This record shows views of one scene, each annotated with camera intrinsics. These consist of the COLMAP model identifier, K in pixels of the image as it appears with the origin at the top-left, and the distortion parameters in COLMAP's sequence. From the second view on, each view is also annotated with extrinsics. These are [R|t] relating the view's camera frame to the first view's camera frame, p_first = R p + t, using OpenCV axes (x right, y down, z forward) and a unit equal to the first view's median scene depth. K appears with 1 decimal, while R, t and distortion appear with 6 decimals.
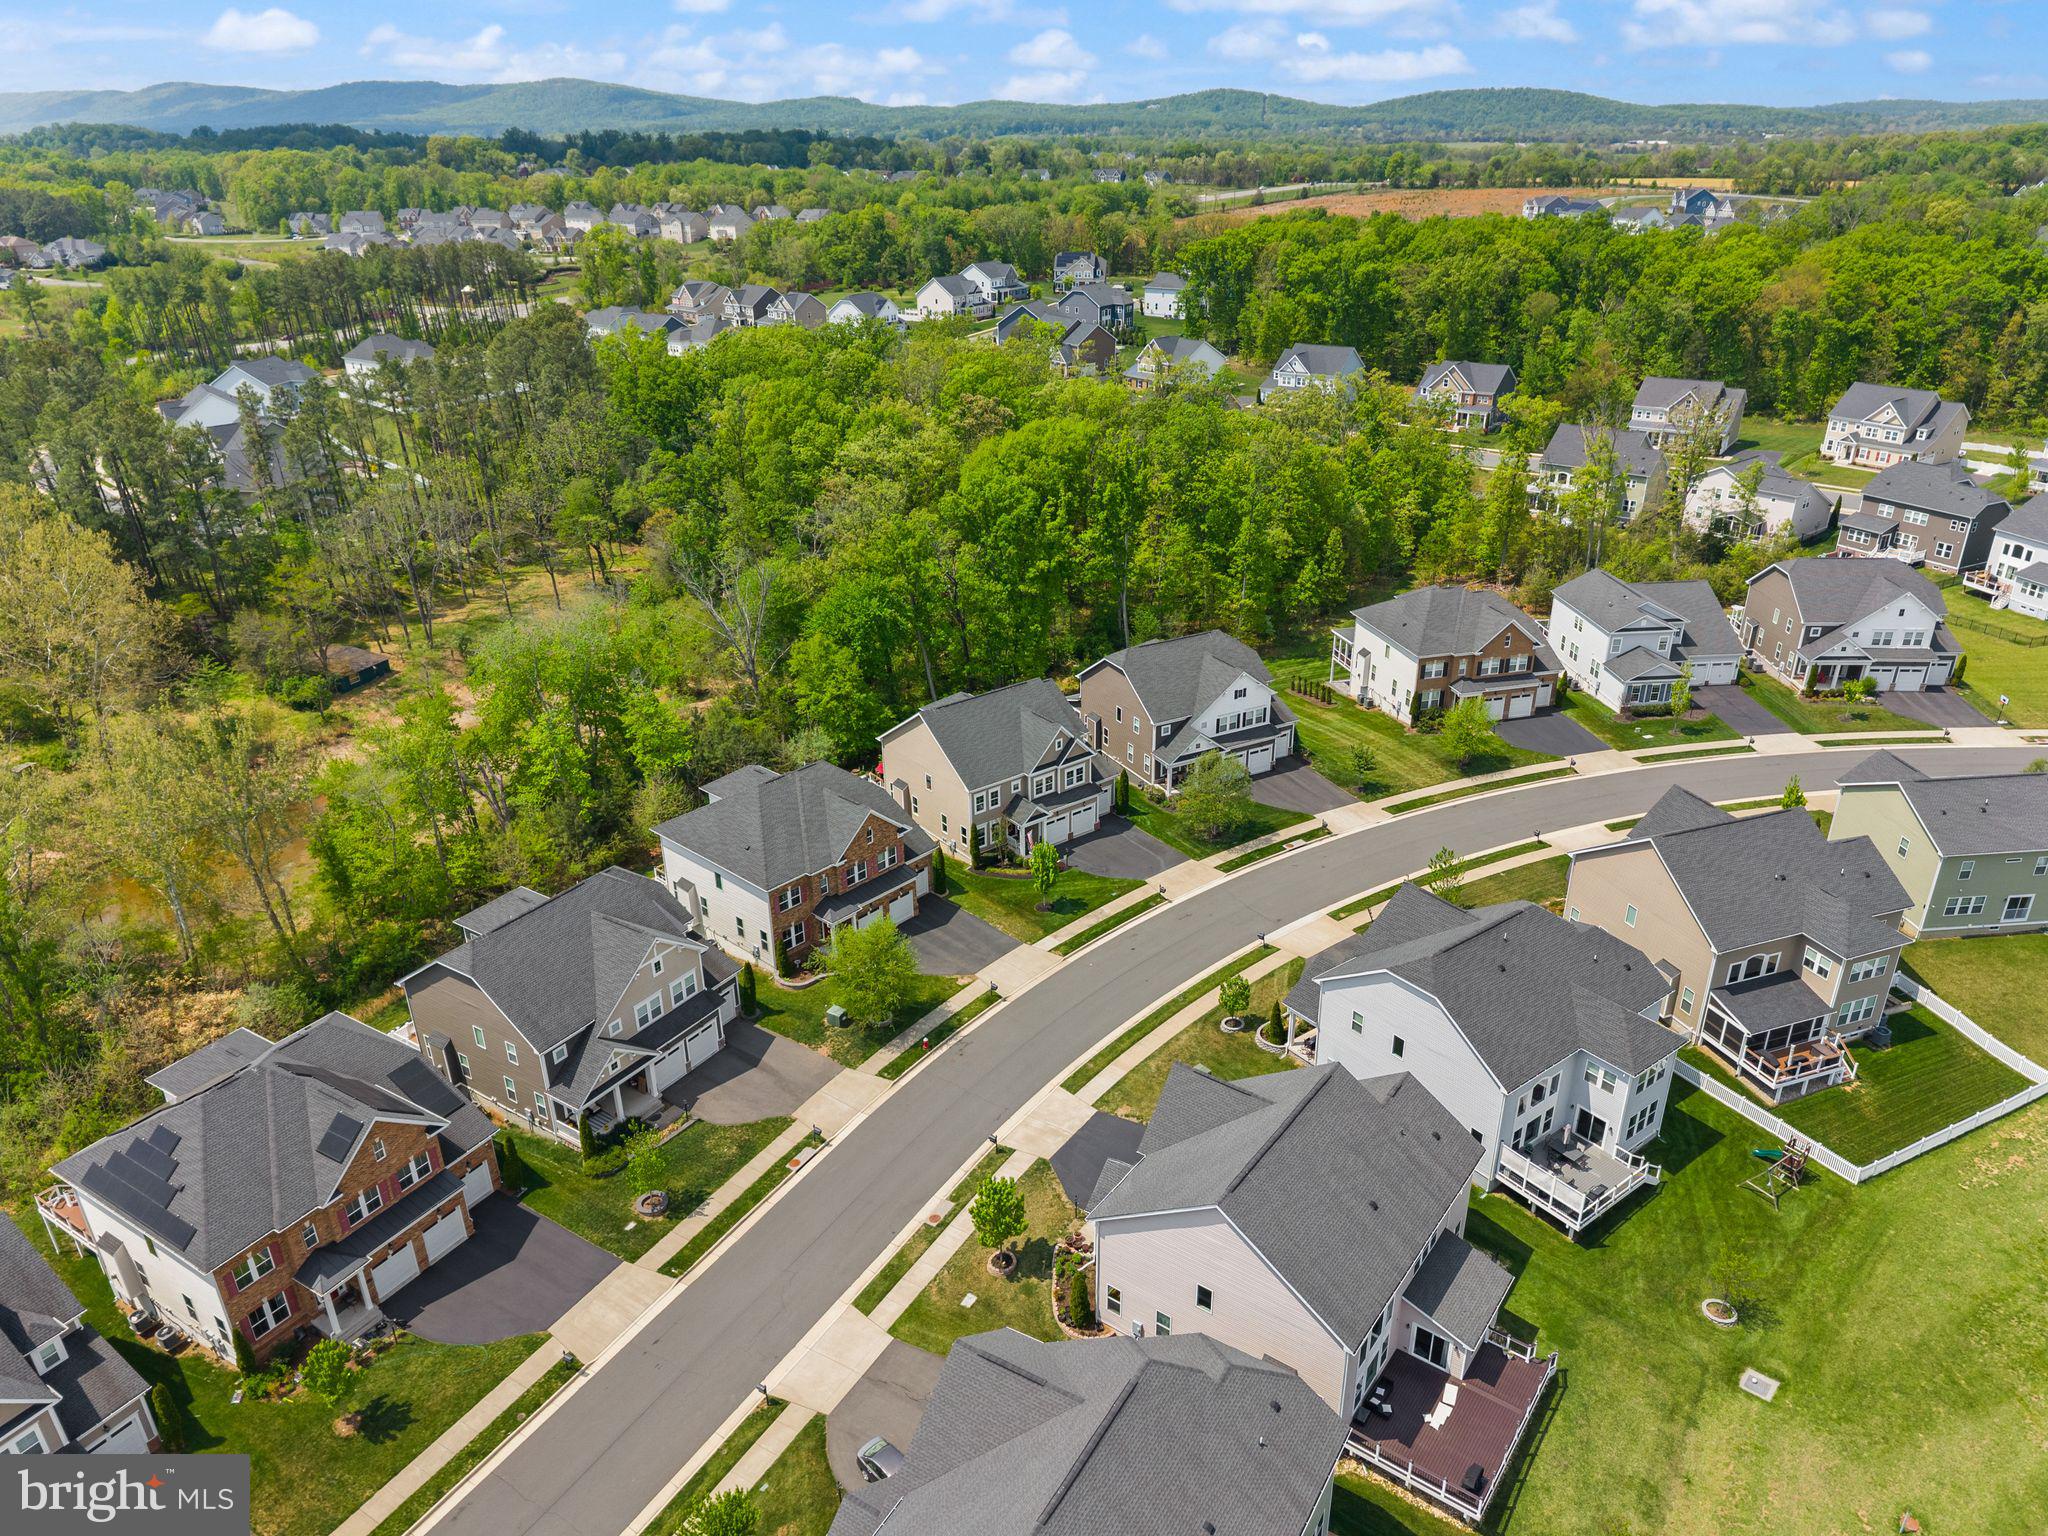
lens RADIAL K [[1384.2, 0, 1029.3], [0, 1384.2, 768.7], [0, 0, 1]] dist [0.021999, -0.023066]
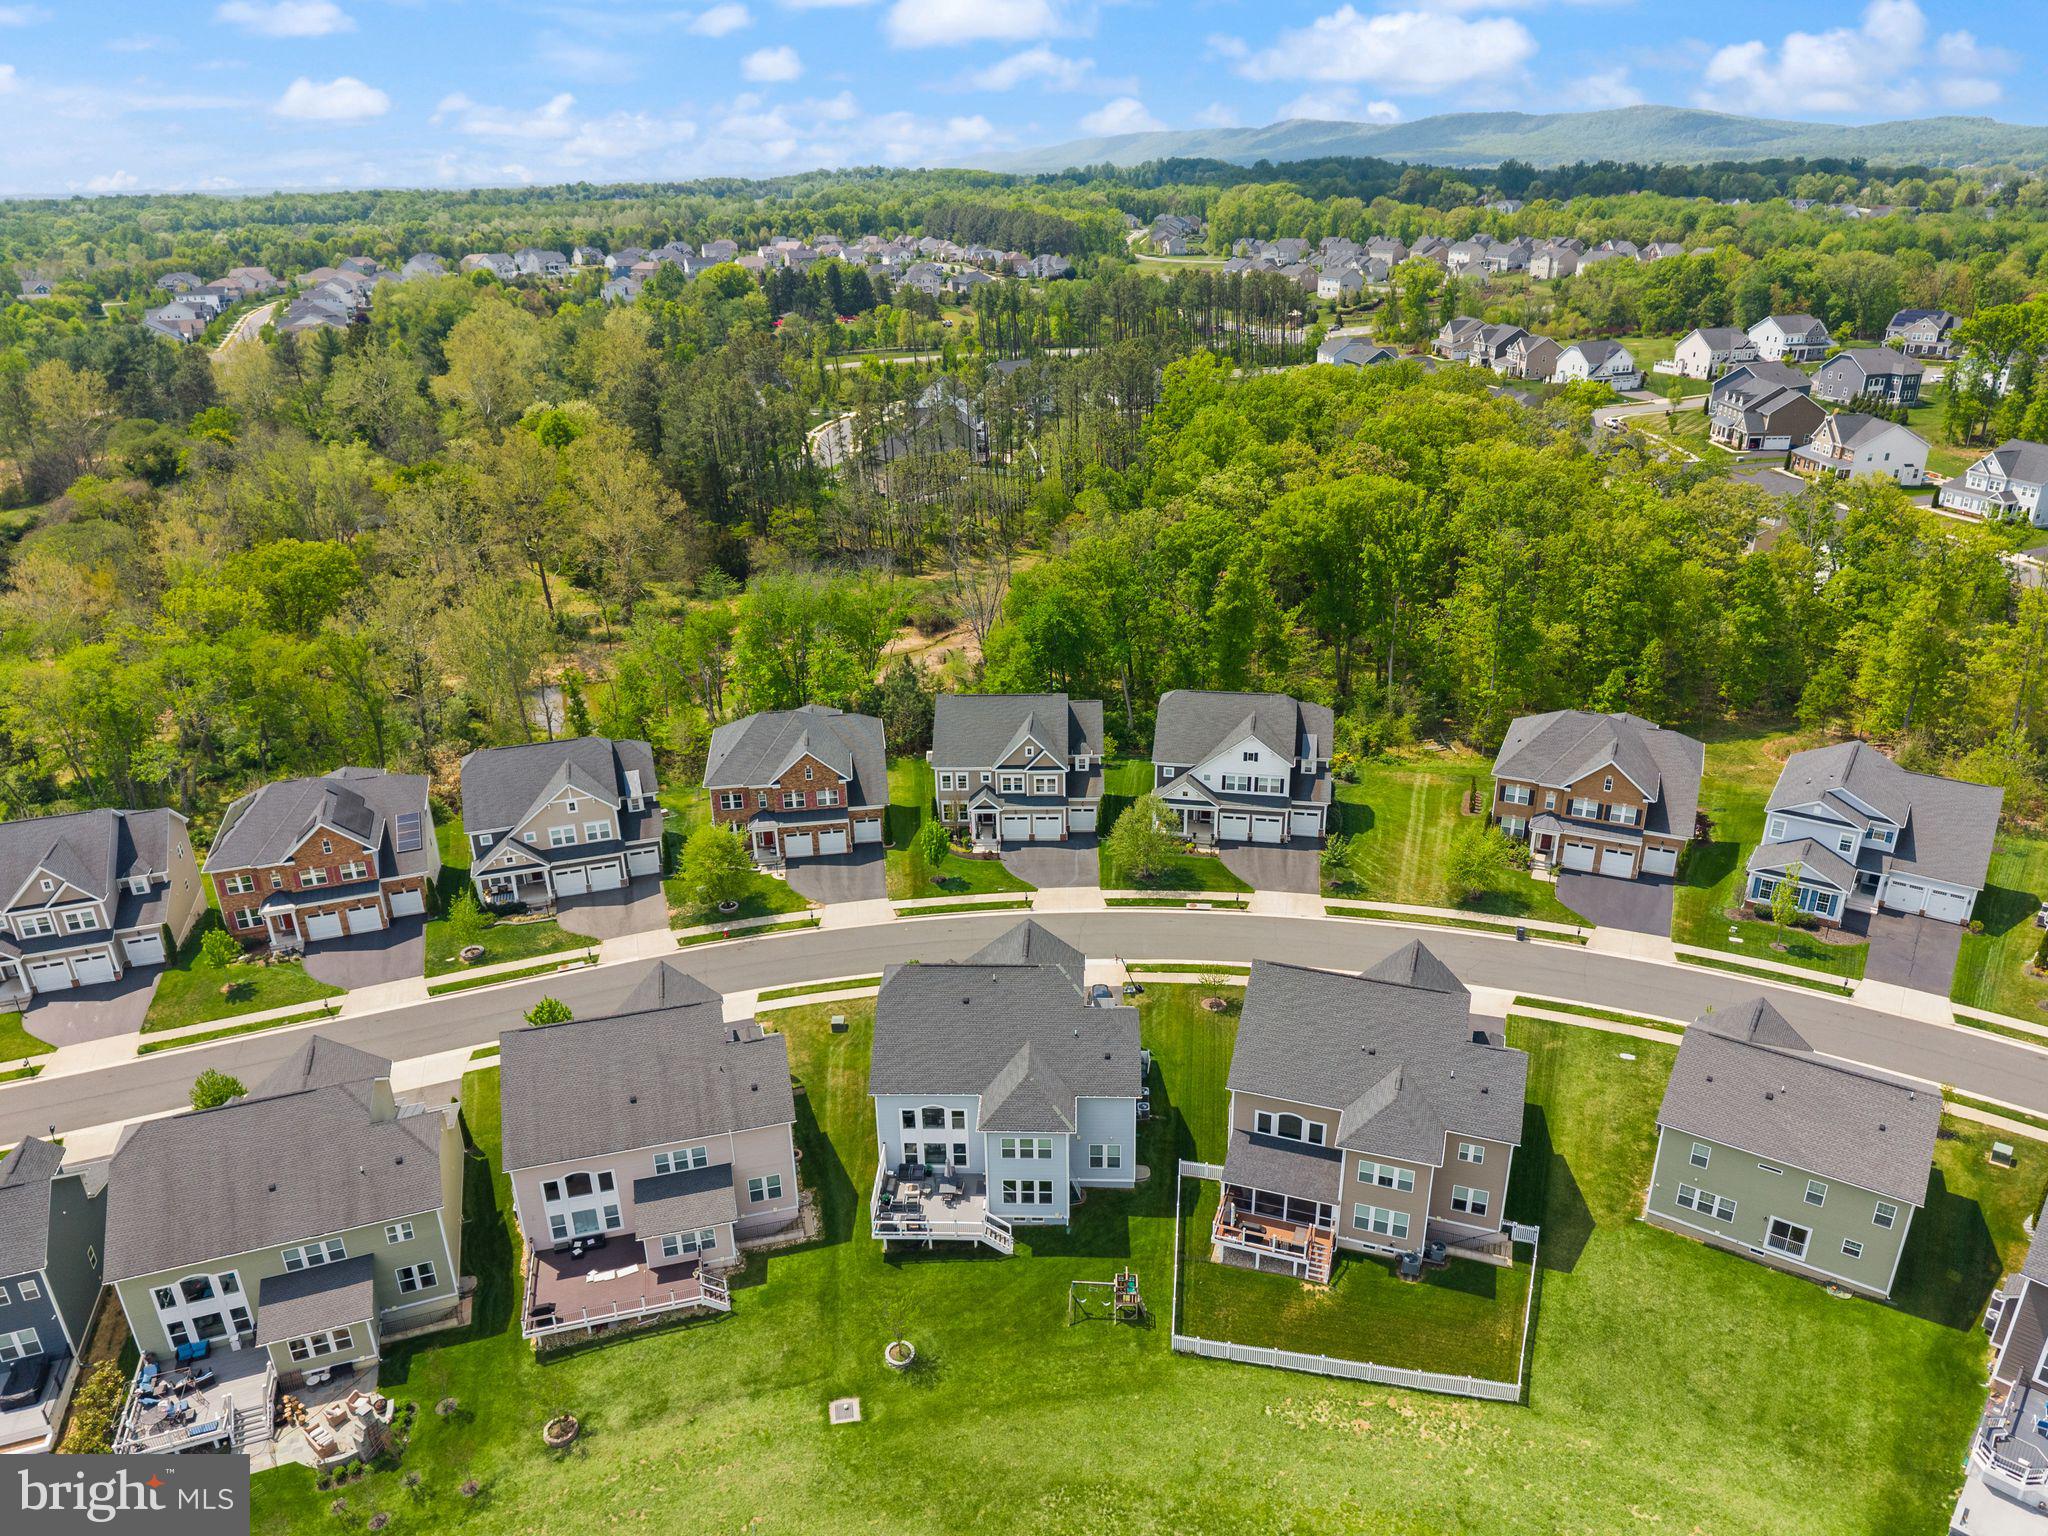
lens RADIAL K [[1384.2, 0, 1030.6], [0, 1384.2, 776.0], [0, 0, 1]] dist [0.021999, -0.023066]
pose [[0.776645, 0.251425, -0.577588, 0.662578], [-0.258515, 0.963340, 0.071735, -0.077757], [0.574450, 0.093602, 0.813170, 0.107625]]
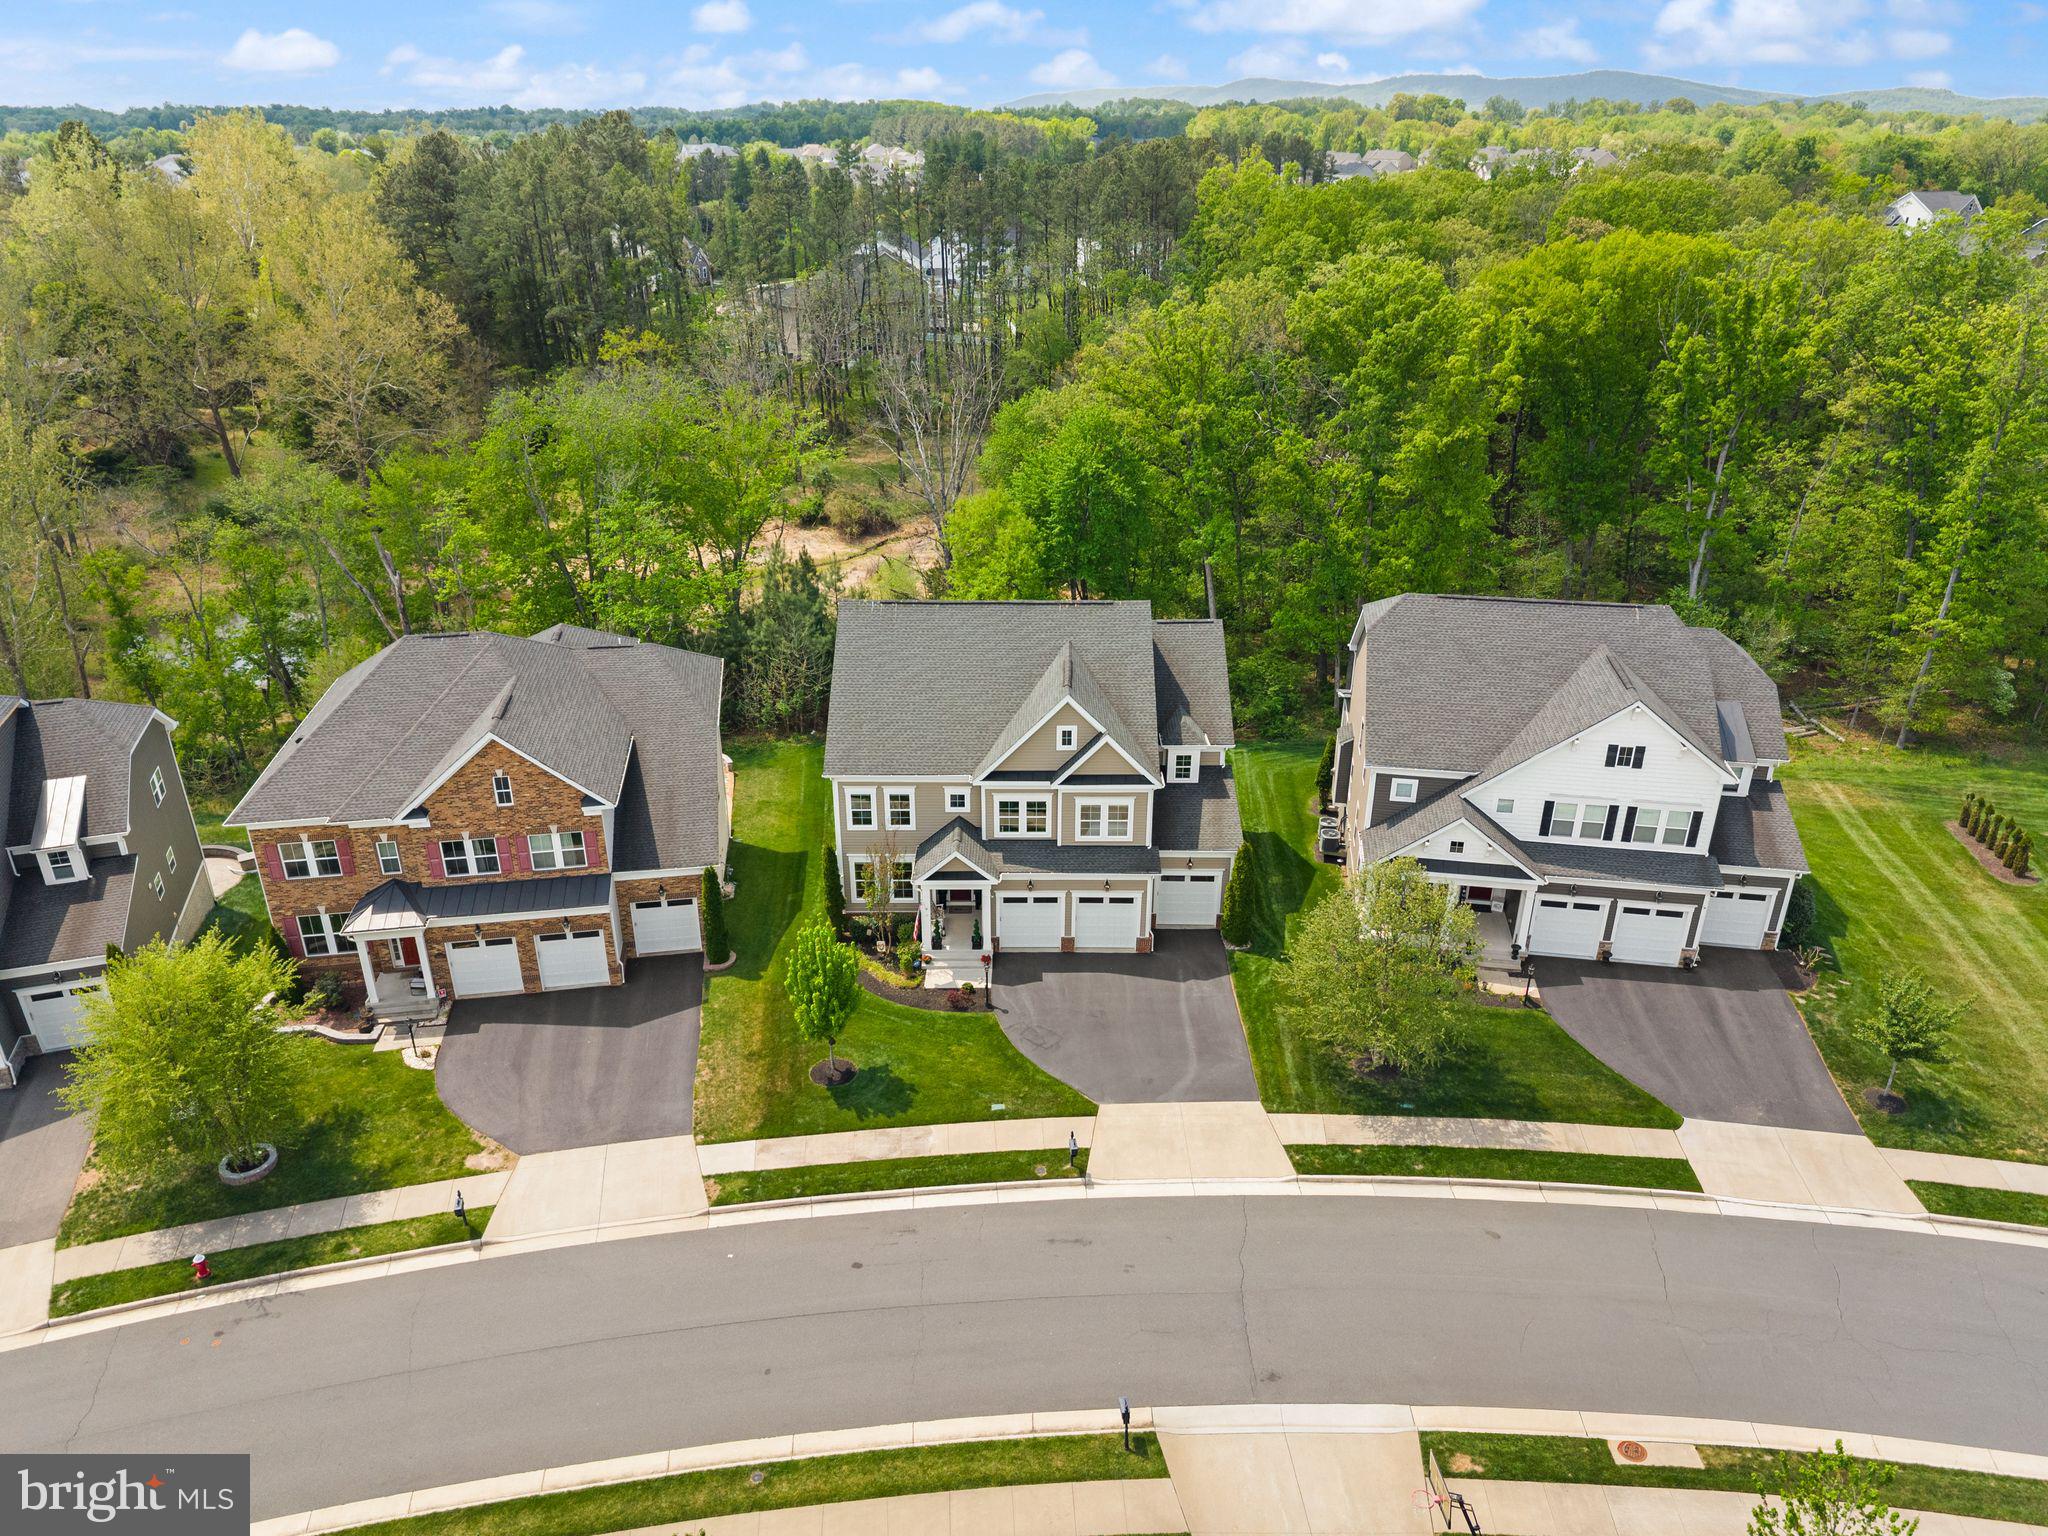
lens RADIAL K [[1384.2, 0, 1024.3], [0, 1384.2, 782.8], [0, 0, 1]] dist [0.021999, -0.023066]
pose [[0.792781, 0.273476, -0.544710, 0.255562], [-0.268520, 0.958998, 0.090663, -0.040183], [0.547170, 0.074390, 0.833710, 0.624698]]
